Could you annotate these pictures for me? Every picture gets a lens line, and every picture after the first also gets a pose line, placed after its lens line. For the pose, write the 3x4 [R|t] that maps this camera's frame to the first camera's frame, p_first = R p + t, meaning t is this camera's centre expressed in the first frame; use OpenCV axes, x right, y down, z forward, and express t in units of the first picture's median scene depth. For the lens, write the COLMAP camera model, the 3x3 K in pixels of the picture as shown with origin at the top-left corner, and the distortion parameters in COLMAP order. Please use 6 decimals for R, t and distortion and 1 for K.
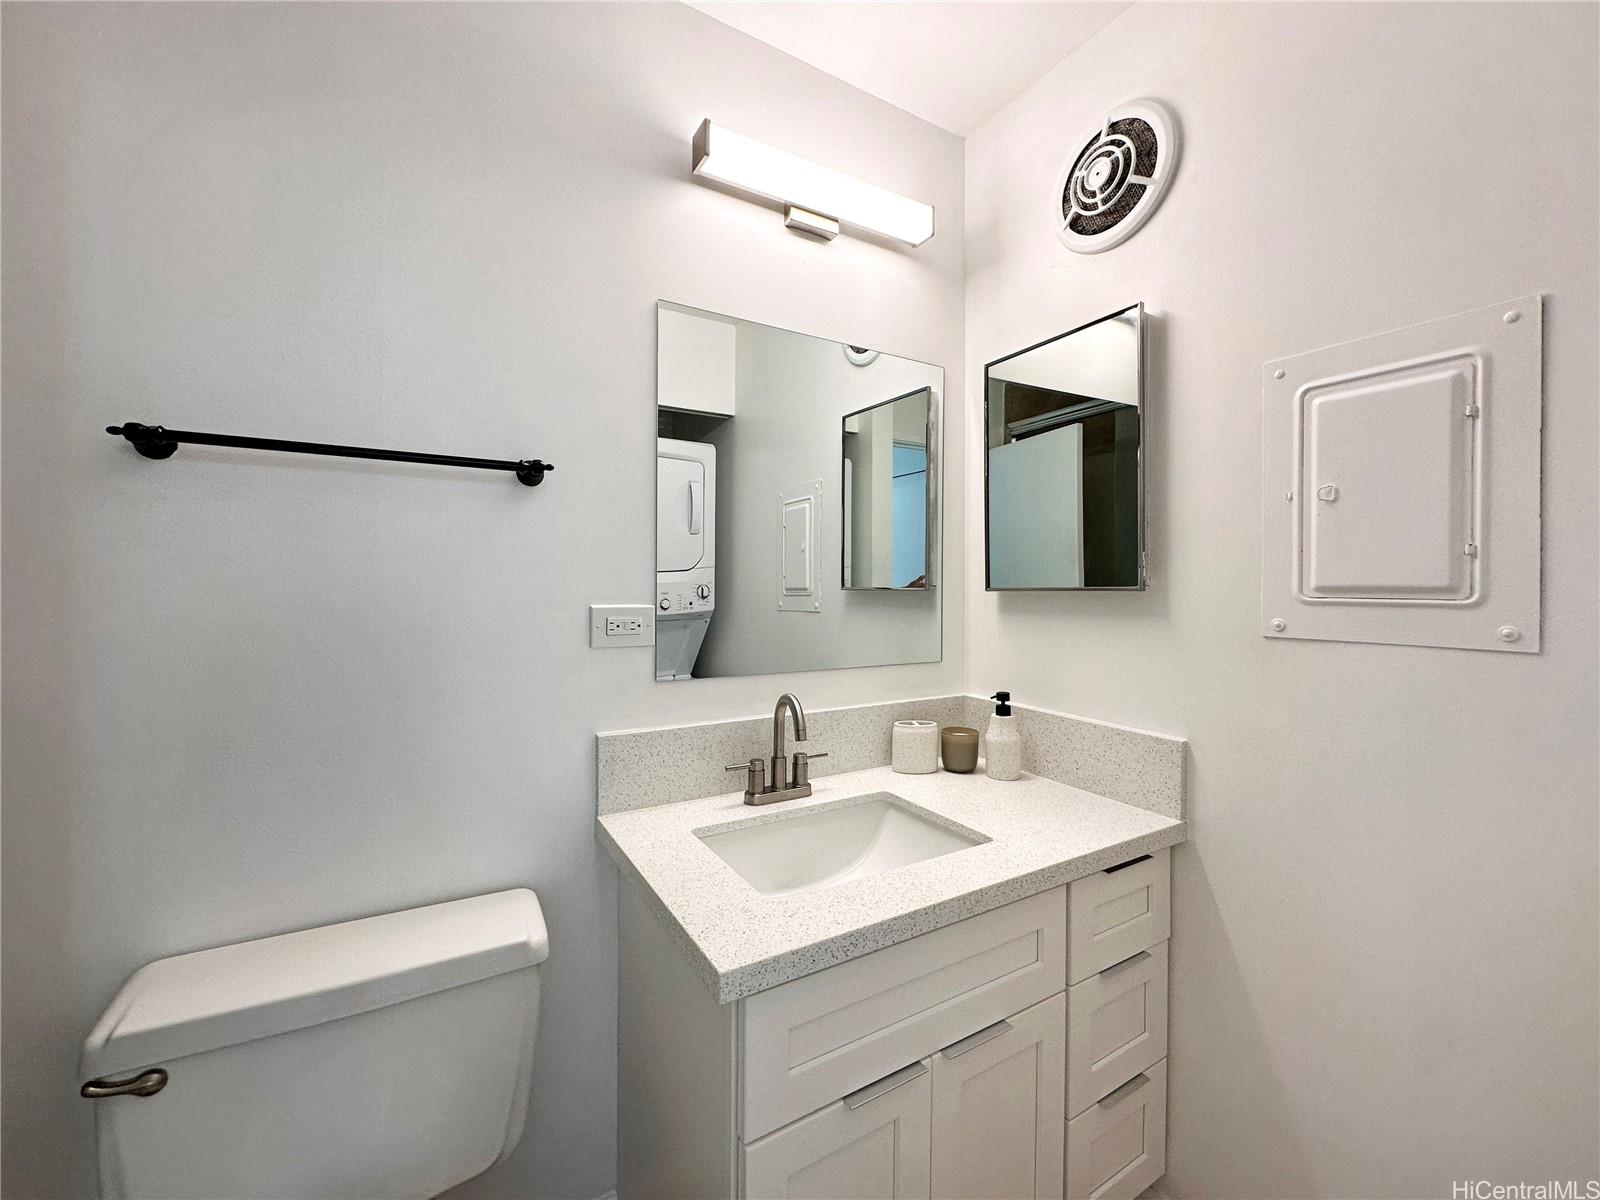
lens RADIAL K [[649.7, 0, 800.0], [0, 649.7, 600.0], [0, 0, 1]] dist [-0.001129, 0.000006]
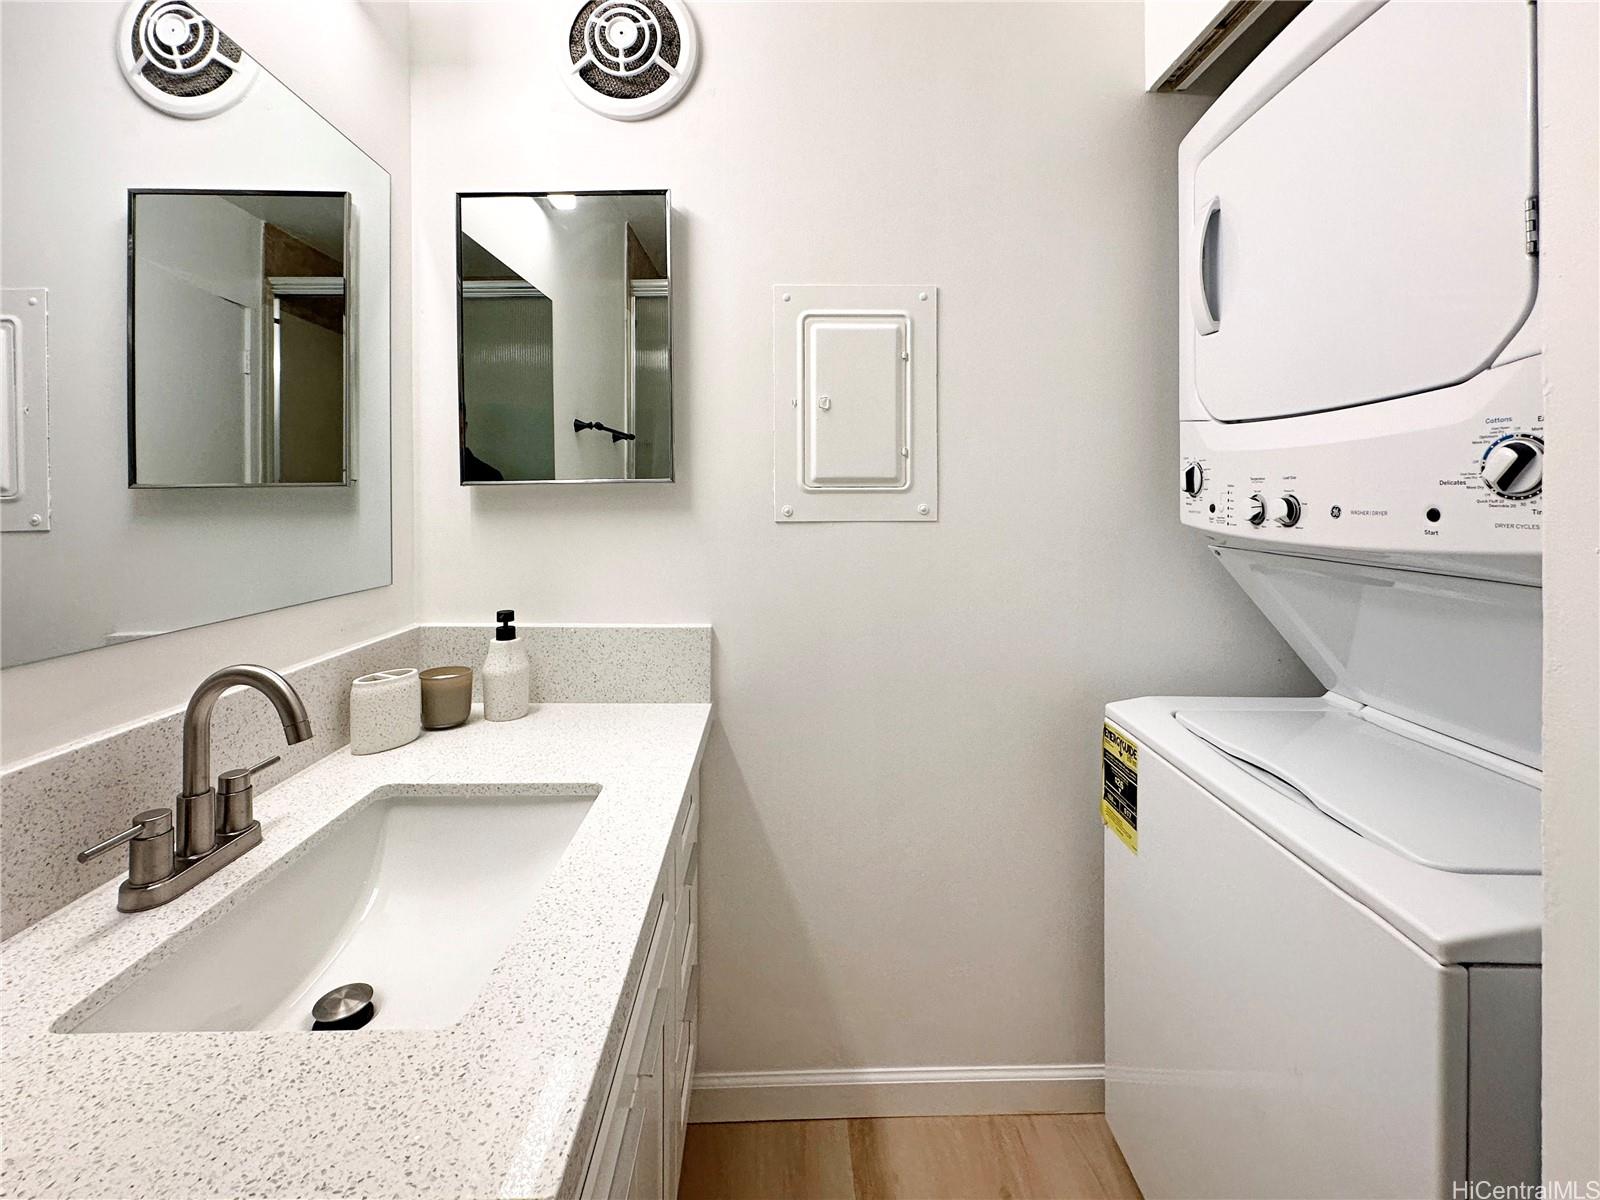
lens RADIAL K [[659.4, 0, 796.5], [0, 659.4, 511.5], [0, 0, 1]] dist [-0.011423, -0.000304]
pose [[0.498807, -0.024075, 0.866379, -0.248000], [0.024639, 0.999604, 0.013592, 0.019910], [-0.866363, 0.014567, 0.499202, 0.334560]]
